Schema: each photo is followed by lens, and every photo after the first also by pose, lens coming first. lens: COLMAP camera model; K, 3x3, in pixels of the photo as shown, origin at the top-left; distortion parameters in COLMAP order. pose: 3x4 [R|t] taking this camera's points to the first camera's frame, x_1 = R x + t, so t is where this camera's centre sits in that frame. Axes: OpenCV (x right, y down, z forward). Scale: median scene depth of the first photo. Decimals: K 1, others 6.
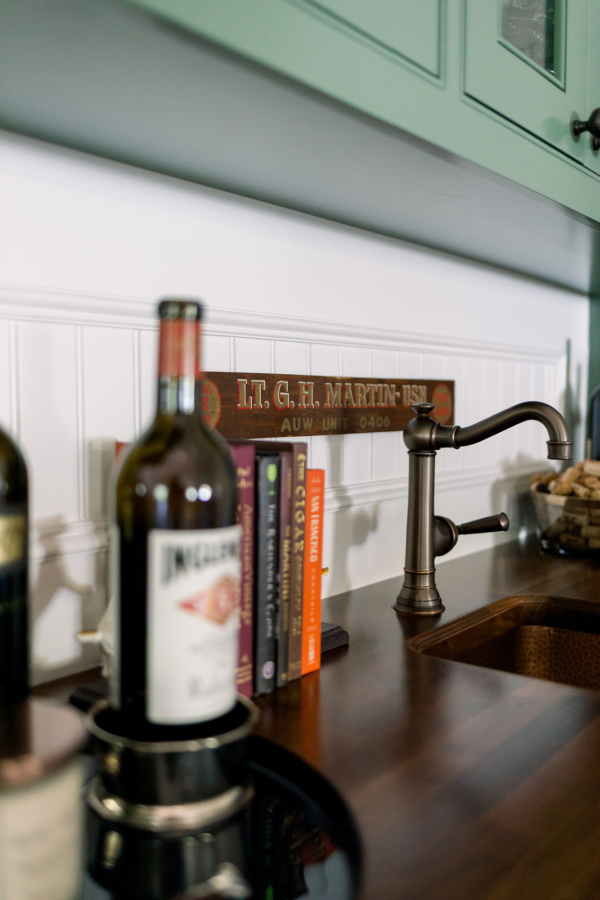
lens RADIAL K [[887.1, 0, 300.0], [0, 887.1, 450.0], [0, 0, 1]] dist [0.006238, 0.018571]
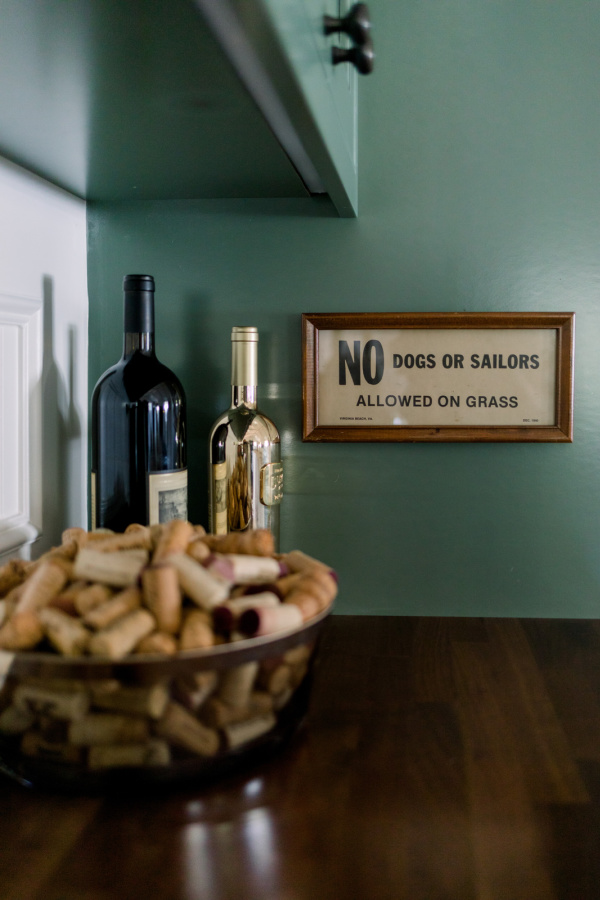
lens RADIAL K [[887.1, 0, 300.0], [0, 887.1, 450.0], [0, 0, 1]] dist [0.006238, 0.018571]
pose [[0.865784, -0.037310, 0.499025, 0.211235], [0.028967, 0.999281, 0.024455, -0.041014], [-0.499579, -0.006718, 0.866243, 0.602867]]
